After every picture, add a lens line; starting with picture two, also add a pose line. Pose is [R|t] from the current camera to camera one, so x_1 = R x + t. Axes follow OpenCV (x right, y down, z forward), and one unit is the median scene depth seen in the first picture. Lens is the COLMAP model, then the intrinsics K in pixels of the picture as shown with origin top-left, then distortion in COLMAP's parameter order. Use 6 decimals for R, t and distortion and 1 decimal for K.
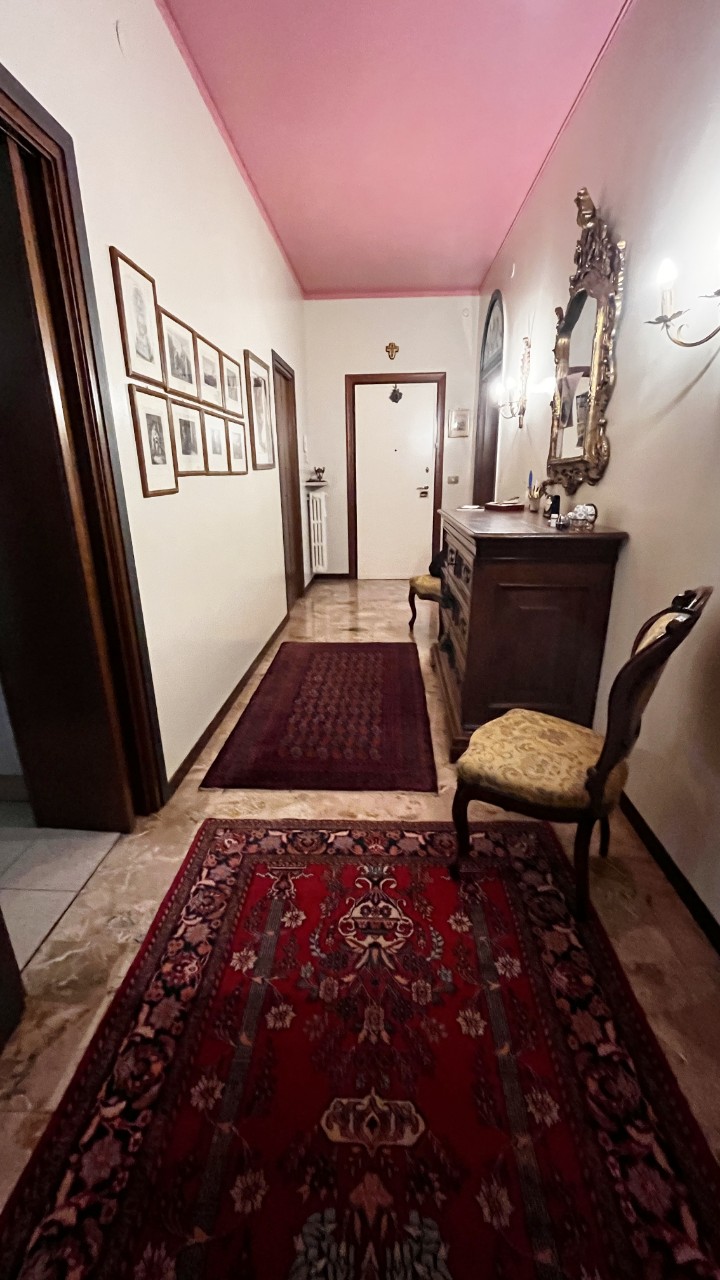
lens RADIAL K [[513.4, 0, 360.1], [0, 513.4, 639.6], [0, 0, 1]] dist [-0.002780, -0.000033]
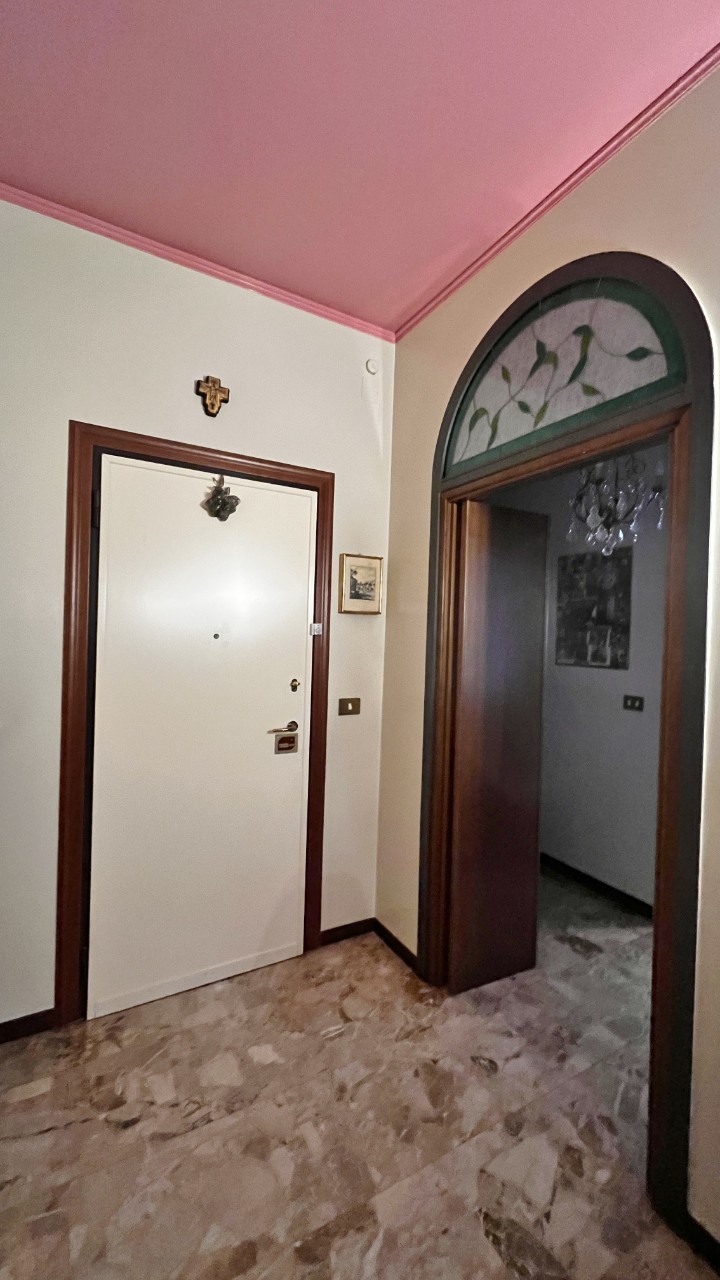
lens RADIAL K [[513.4, 0, 363.3], [0, 513.4, 637.6], [0, 0, 1]] dist [-0.002780, -0.000033]
pose [[0.840578, 0.032477, 0.540717, -0.116385], [0.129570, 0.957170, -0.258915, -0.696222], [-0.525967, 0.287699, 0.800368, 1.743260]]
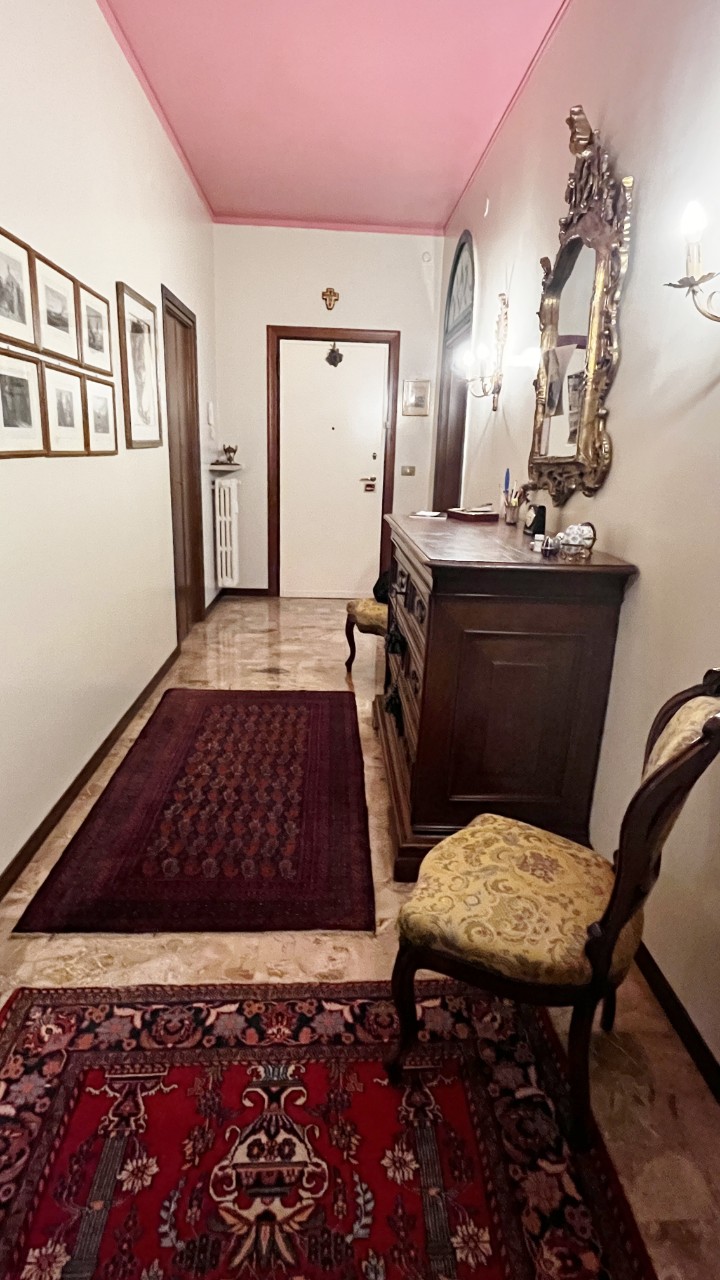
lens RADIAL K [[668.6, 0, 362.3], [0, 668.6, 639.7], [0, 0, 1]] dist [0.003669, 0.000343]
pose [[0.993883, 0.018026, 0.108955, 0.028268], [-0.013586, 0.999052, -0.041358, -0.052162], [-0.109597, 0.039625, 0.993186, 0.090141]]
